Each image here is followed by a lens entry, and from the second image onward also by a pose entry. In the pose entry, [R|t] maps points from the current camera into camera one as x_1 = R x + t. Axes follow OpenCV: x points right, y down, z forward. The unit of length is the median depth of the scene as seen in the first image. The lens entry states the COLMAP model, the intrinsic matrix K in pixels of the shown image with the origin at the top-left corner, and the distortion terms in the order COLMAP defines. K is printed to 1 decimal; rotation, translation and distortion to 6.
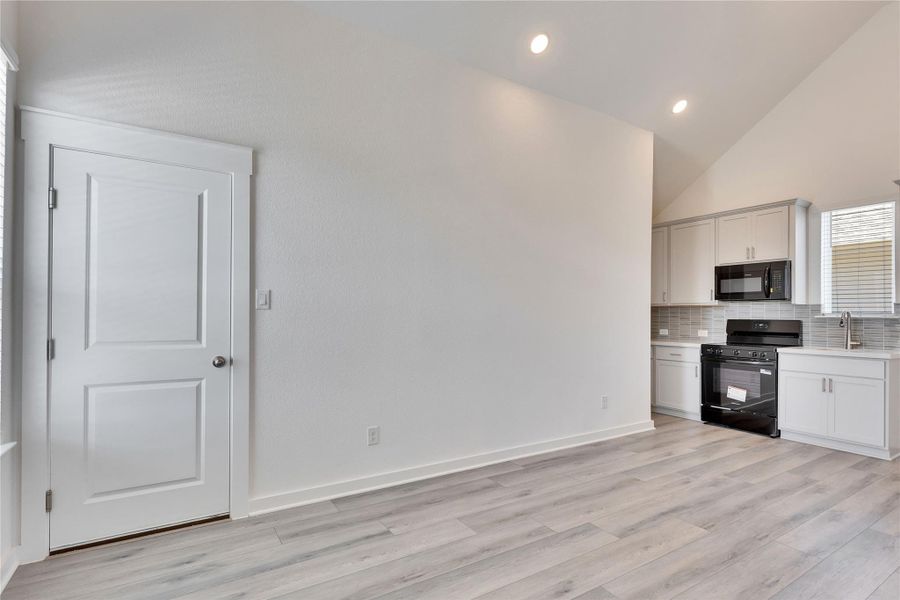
lens RADIAL K [[449.7, 0, 454.1], [0, 449.7, 313.7], [0, 0, 1]] dist [-0.001874, -0.000512]
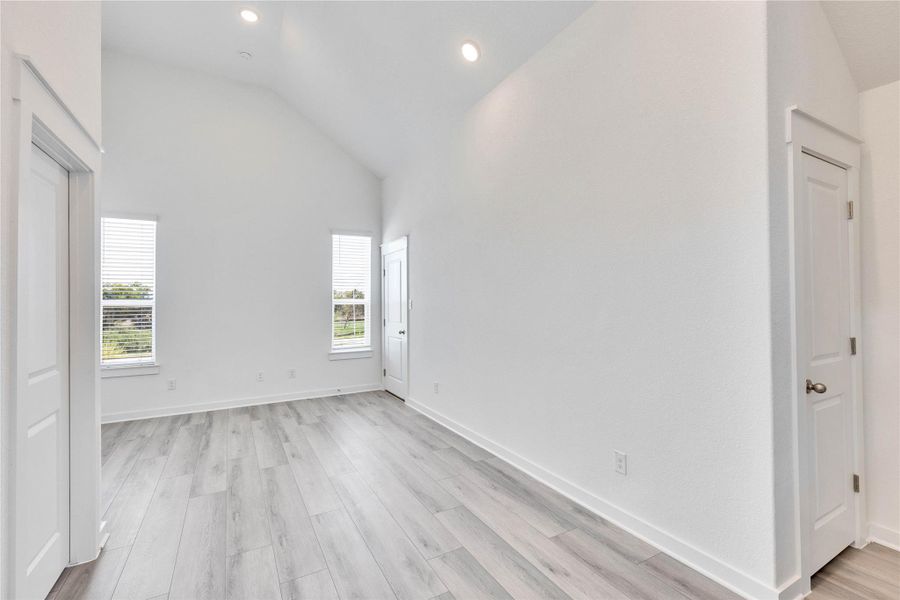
lens RADIAL K [[402.6, 0, 452.5], [0, 402.6, 296.6], [0, 0, 1]] dist [-0.002540, -0.000340]
pose [[-0.058121, -0.017319, -0.998159, 0.952702], [0.010042, 0.999789, -0.017932, -0.018598], [0.998259, -0.011066, -0.057935, 0.870971]]
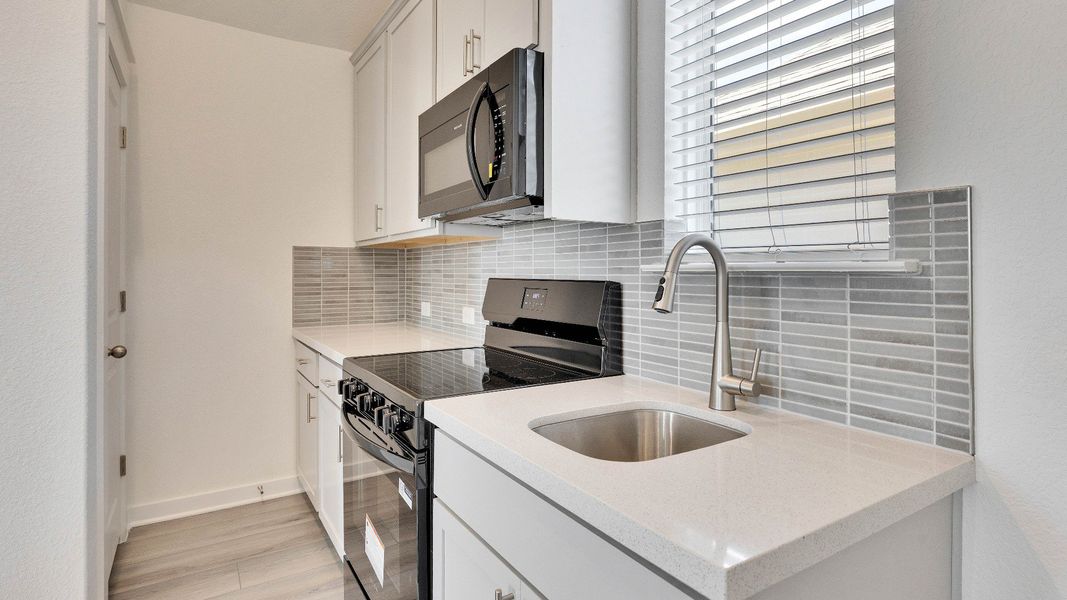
lens RADIAL K [[532.1, 0, 531.0], [0, 532.1, 269.9], [0, 0, 1]] dist [-0.000764, -0.000419]
pose [[0.999993, -0.003823, -0.000069, 0.842385], [0.003823, 0.999992, 0.001033, 0.008453], [0.000065, -0.001033, 0.999999, 0.785531]]
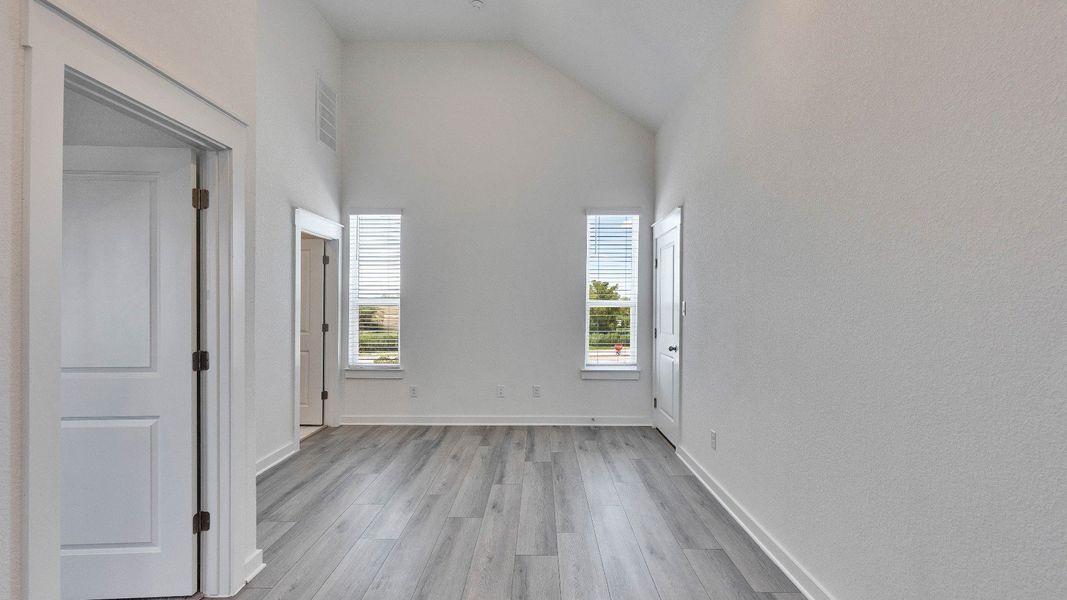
lens RADIAL K [[481.4, 0, 530.8], [0, 481.4, 303.6], [0, 0, 1]] dist [0.002130, 0.000082]
pose [[-0.549775, -0.008222, -0.835272, 0.730425], [-0.005331, 0.999966, -0.006335, -0.019955], [0.835296, 0.000970, -0.549800, 0.953467]]
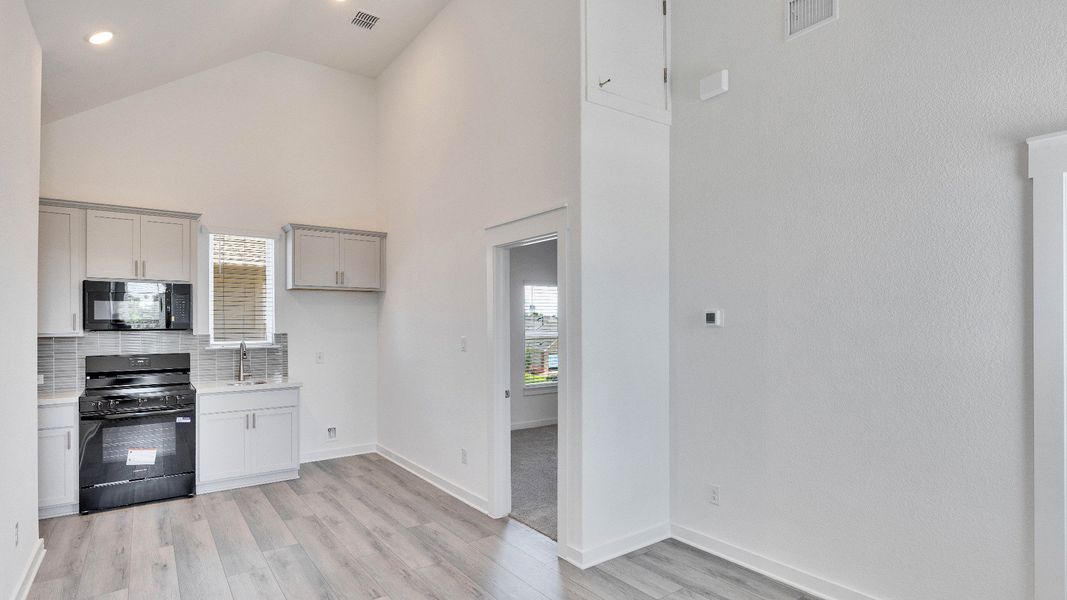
lens RADIAL K [[536.4, 0, 534.3], [0, 536.4, 321.6], [0, 0, 1]] dist [0.000569, 0.000224]
pose [[-0.063972, -0.003180, 0.997947, -0.353139], [0.000787, 0.999994, 0.003237, -0.057143], [-0.997951, 0.000993, -0.063969, 0.470571]]
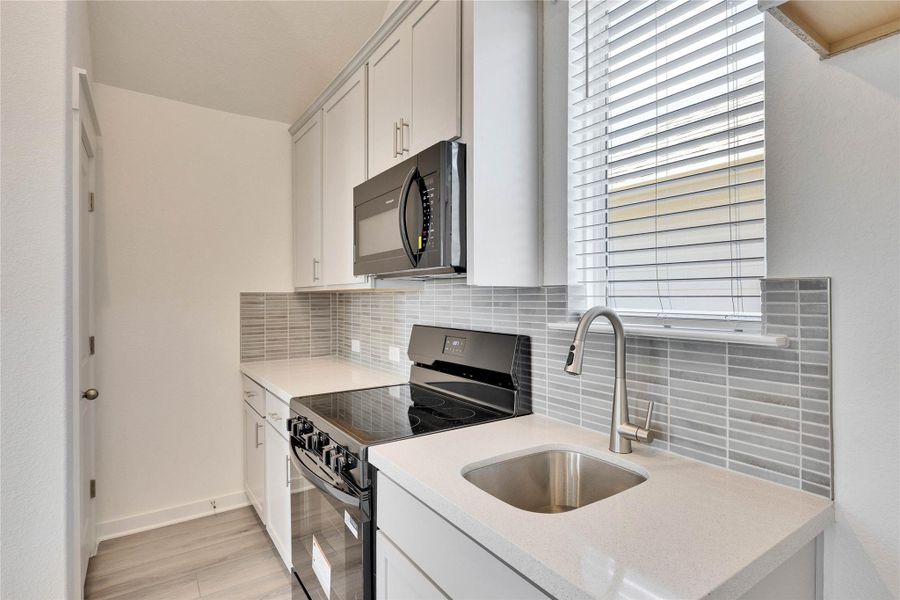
lens RADIAL K [[454.0, 0, 451.6], [0, 454.0, 296.2], [0, 0, 1]] dist [-0.001732, 0.000015]
pose [[0.999425, -0.008438, 0.032850, 0.827897], [0.008336, 0.999960, 0.003232, -0.017433], [-0.032876, -0.002956, 0.999455, 0.784911]]
